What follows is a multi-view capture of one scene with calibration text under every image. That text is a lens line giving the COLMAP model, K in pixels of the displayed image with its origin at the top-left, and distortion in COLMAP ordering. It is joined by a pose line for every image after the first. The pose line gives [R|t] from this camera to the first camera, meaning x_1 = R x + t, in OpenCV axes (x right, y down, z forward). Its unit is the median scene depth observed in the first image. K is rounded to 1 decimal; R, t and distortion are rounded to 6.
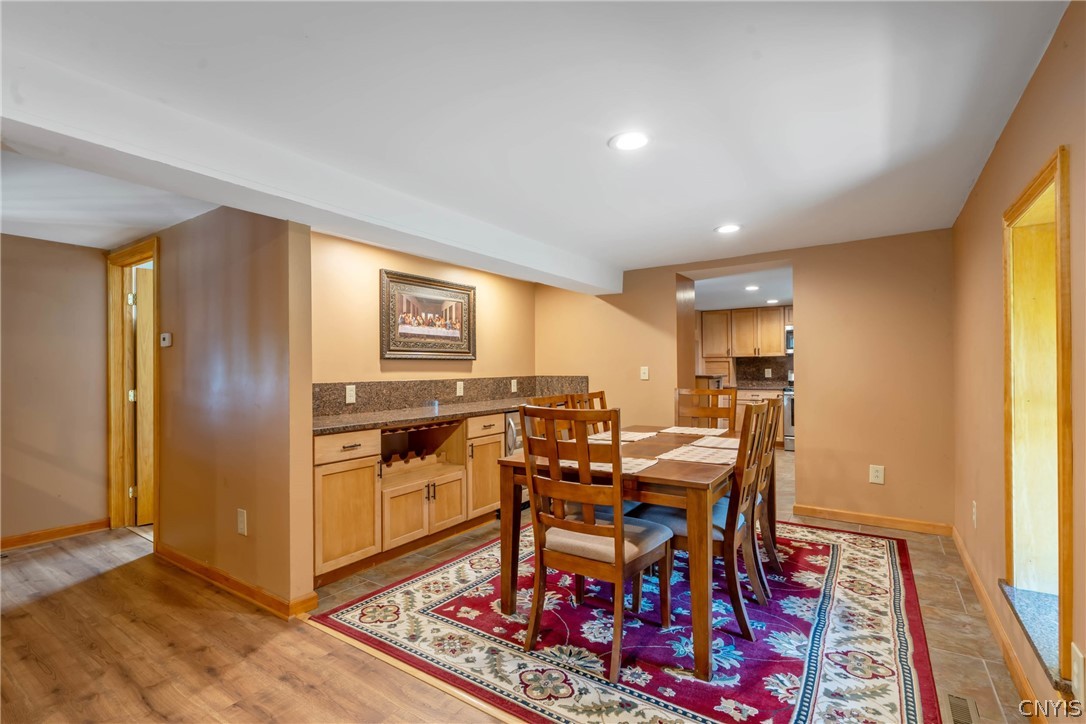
lens RADIAL K [[500.6, 0, 541.1], [0, 500.6, 366.0], [0, 0, 1]] dist [-0.000999, 0.000175]
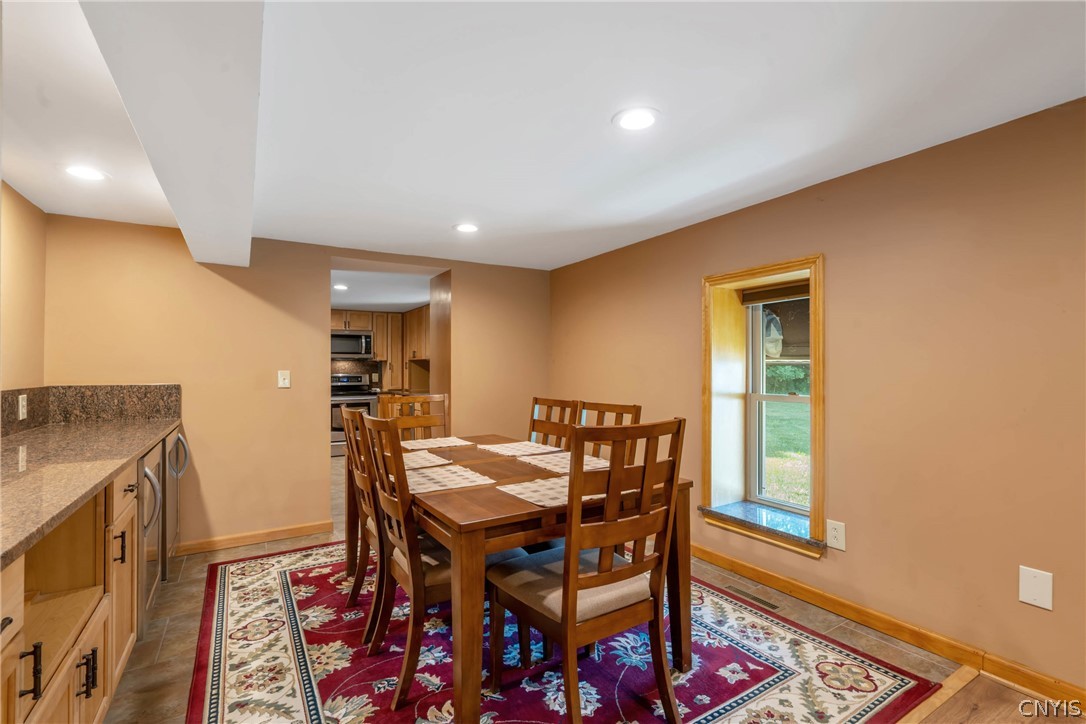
lens RADIAL K [[484.5, 0, 539.4], [0, 484.5, 365.9], [0, 0, 1]] dist [-0.000960, -0.000187]
pose [[0.416132, 0.014020, 0.909196, -0.350389], [-0.005717, 0.999902, -0.012802, 0.000705], [-0.909286, 0.000130, 0.416171, 0.406350]]
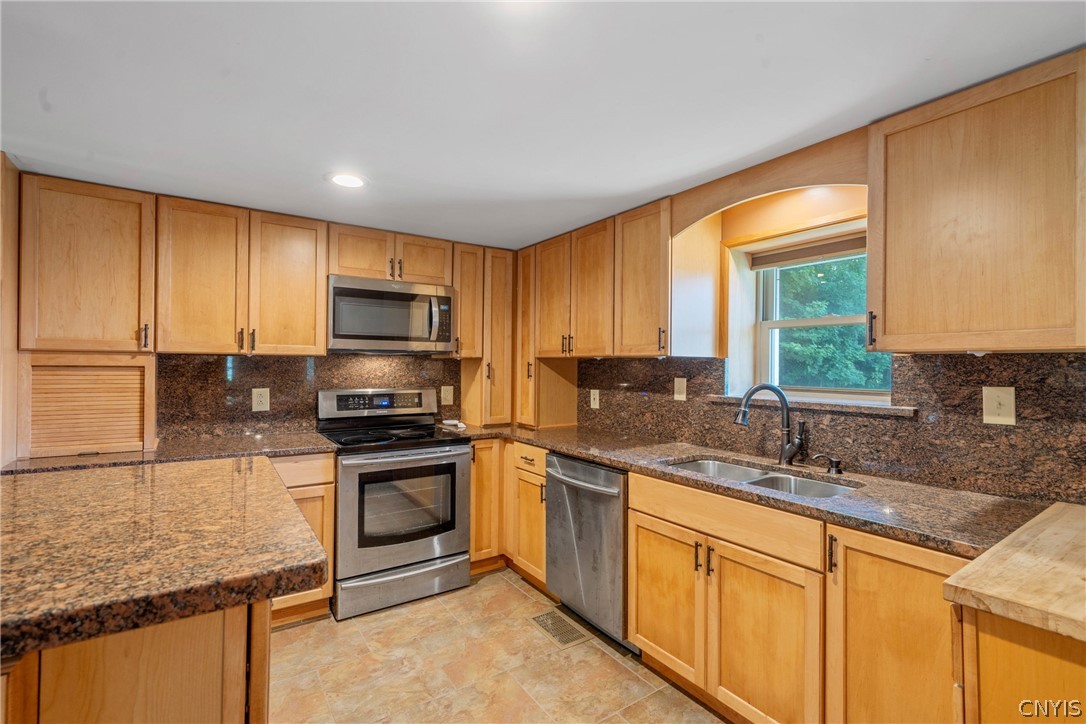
lens RADIAL K [[489.5, 0, 537.5], [0, 489.5, 361.5], [0, 0, 1]] dist [0.000799, 0.000306]
pose [[0.380736, 0.022190, 0.924417, 0.385646], [-0.017621, 0.999705, -0.016740, -0.022345], [-0.924516, -0.009915, 0.381015, 1.322625]]
